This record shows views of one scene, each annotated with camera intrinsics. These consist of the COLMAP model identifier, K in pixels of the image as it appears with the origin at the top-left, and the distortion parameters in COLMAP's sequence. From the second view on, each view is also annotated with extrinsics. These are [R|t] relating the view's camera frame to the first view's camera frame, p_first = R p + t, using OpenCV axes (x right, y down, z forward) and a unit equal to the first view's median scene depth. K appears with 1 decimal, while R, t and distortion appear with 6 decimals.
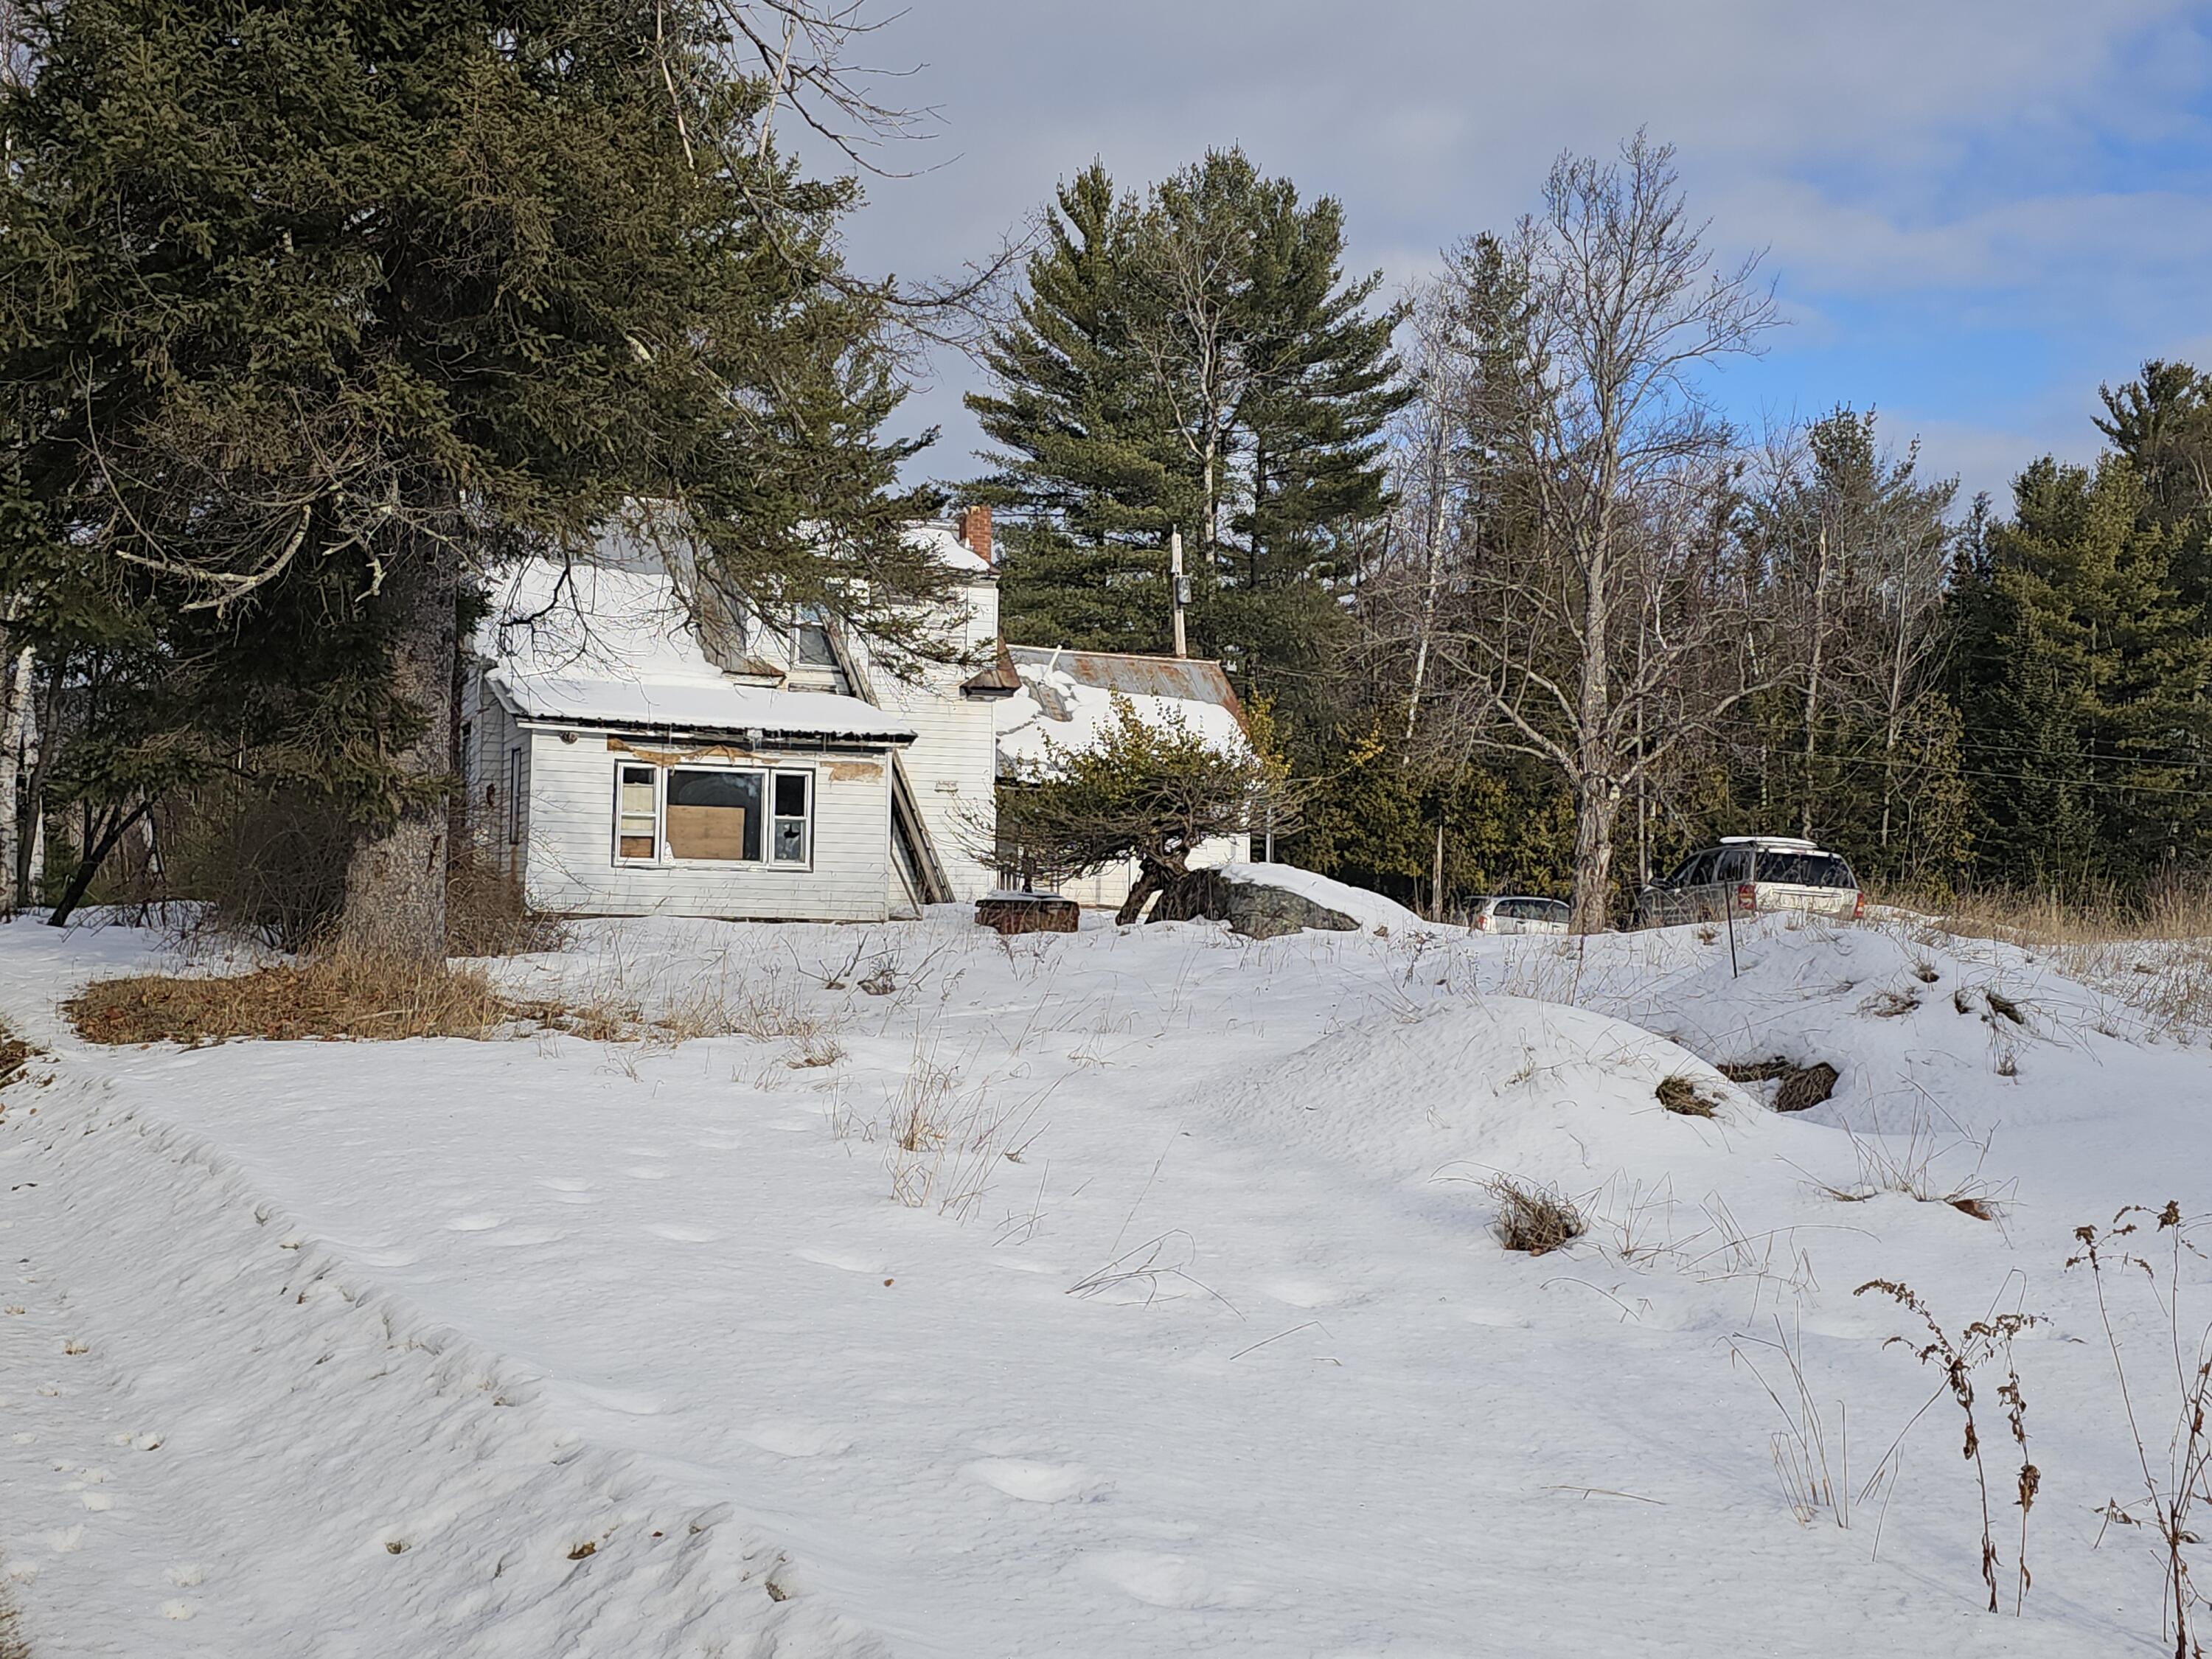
lens RADIAL K [[2222.4, 0, 1104.7], [0, 2222.4, 830.4], [0, 0, 1]] dist [0.054309, 0.000000]
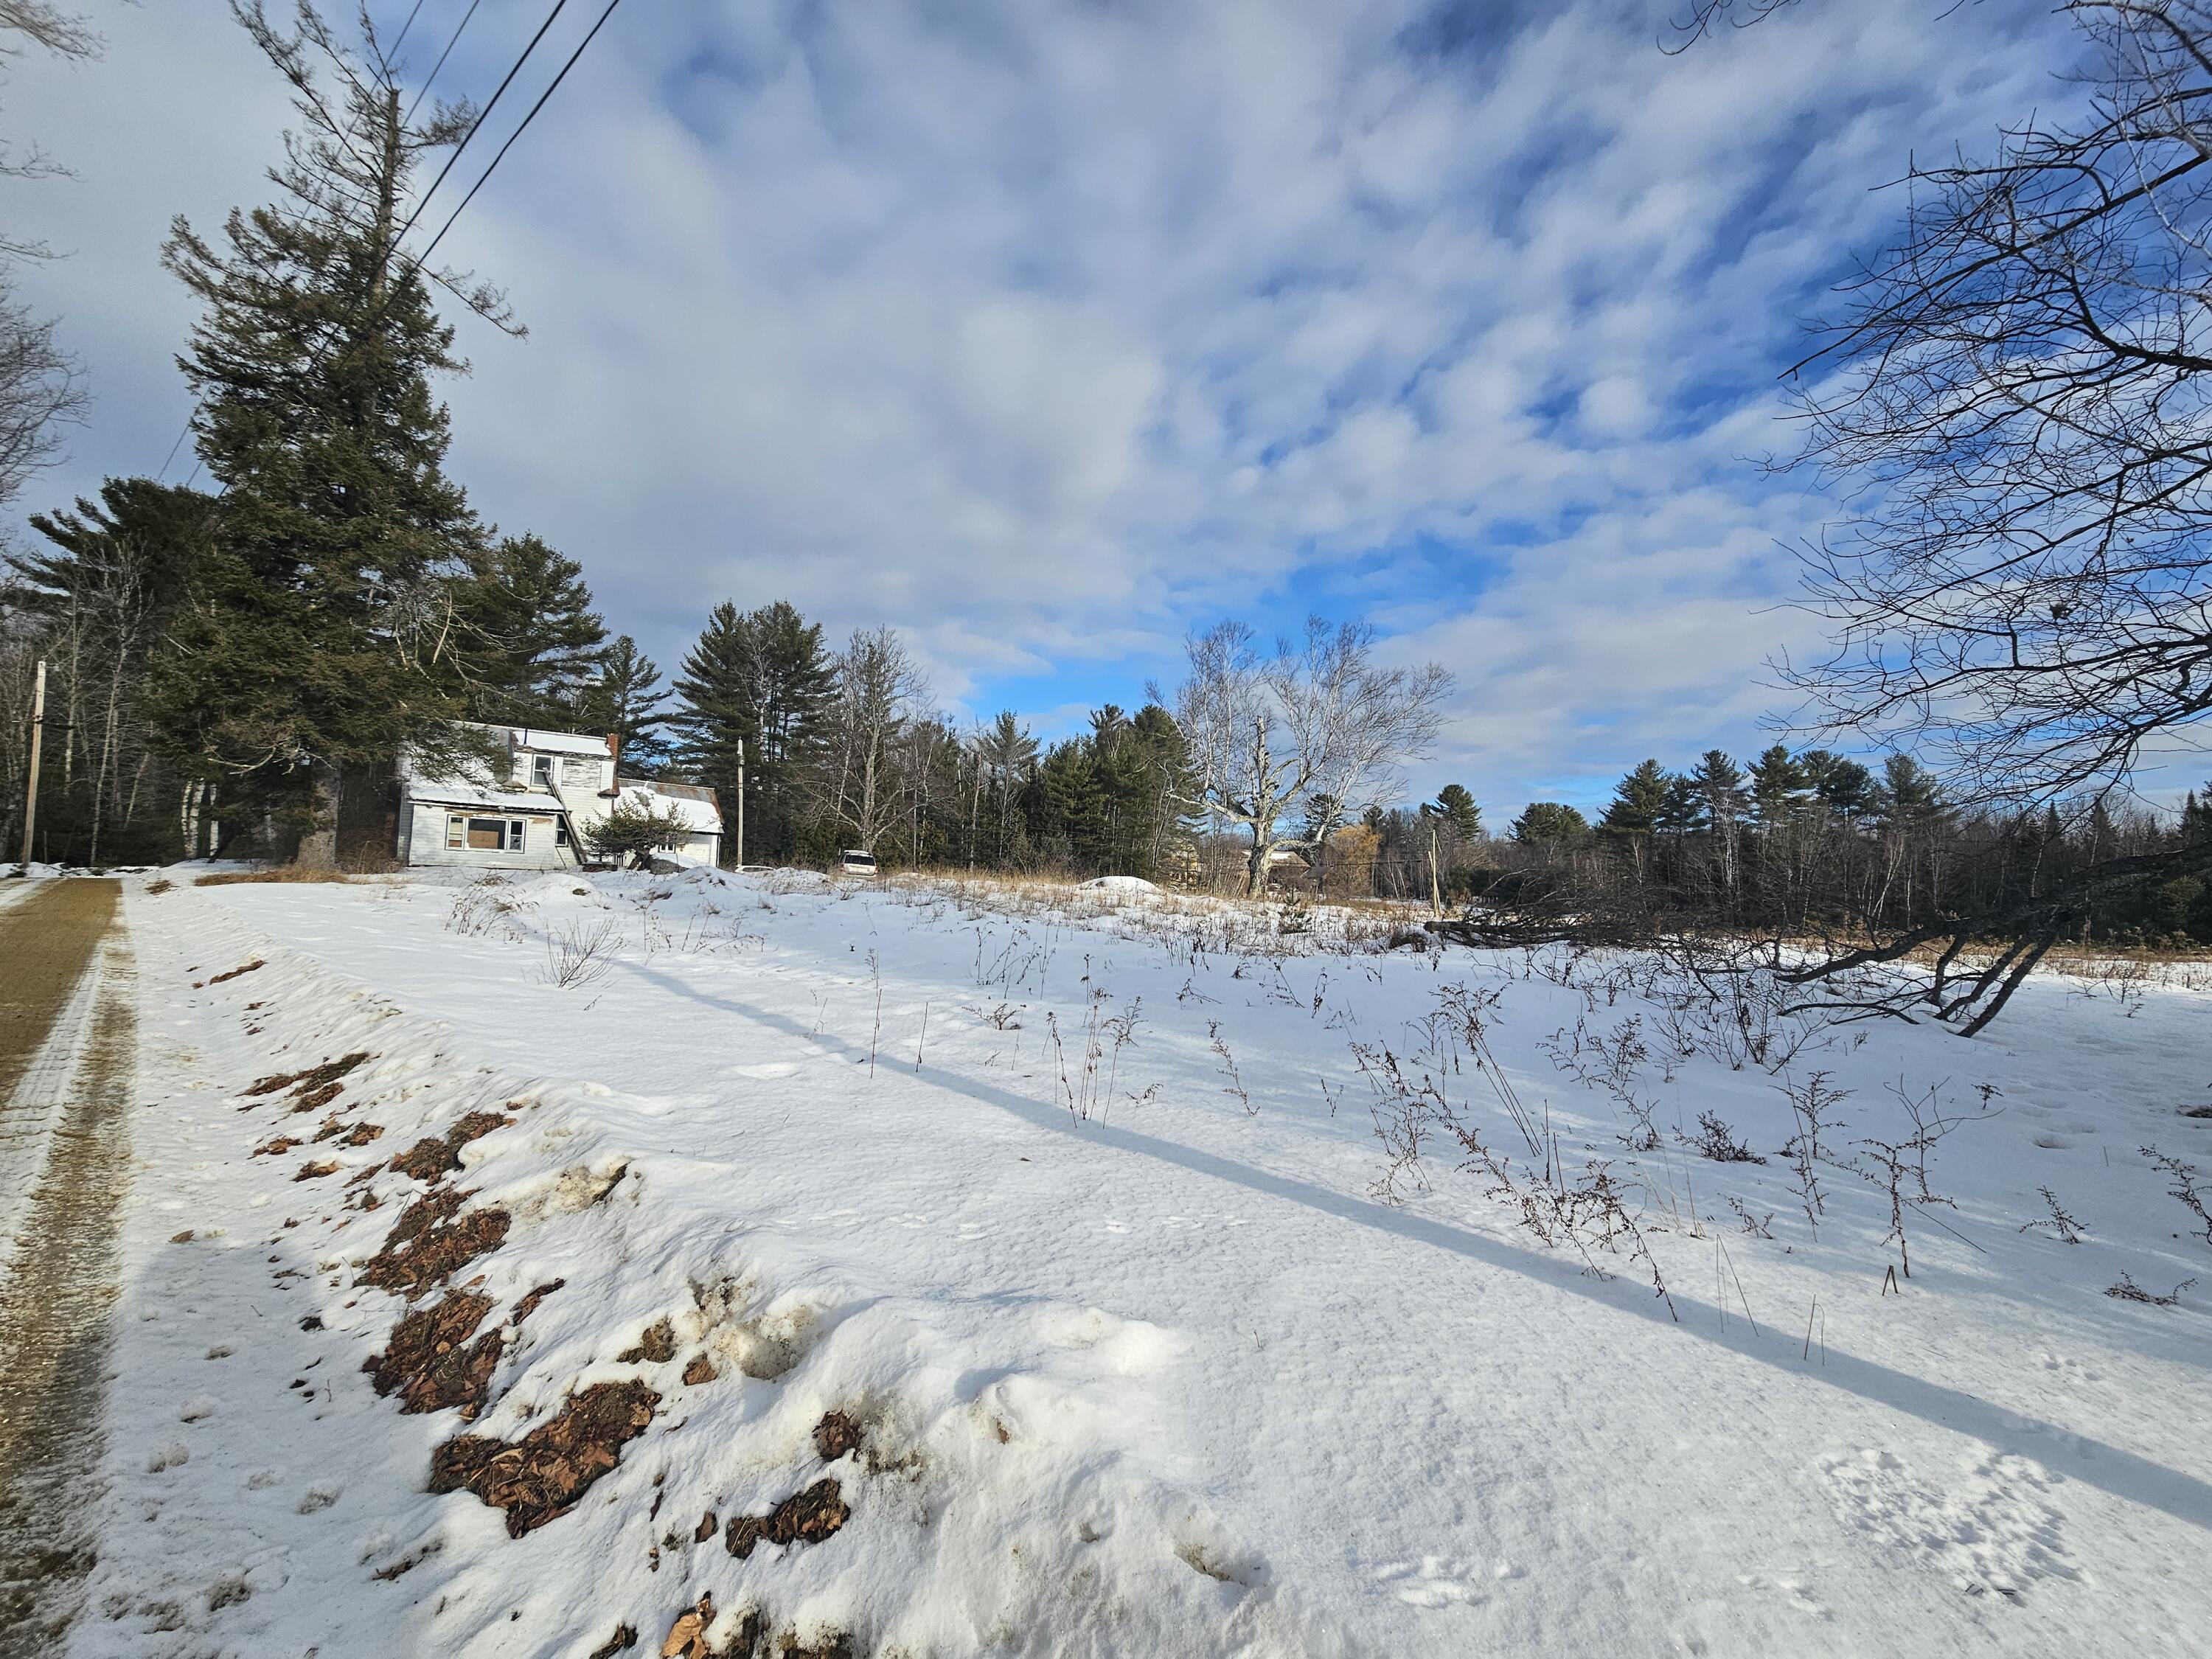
lens RADIAL K [[886.9, 0, 1107.4], [0, 886.9, 838.1], [0, 0, 1]] dist [0.000299, 0.000008]
pose [[0.947490, 0.031252, 0.318255, 0.208937], [-0.025815, 0.999440, -0.021288, 0.002519], [-0.318742, 0.011954, 0.947766, -0.360972]]
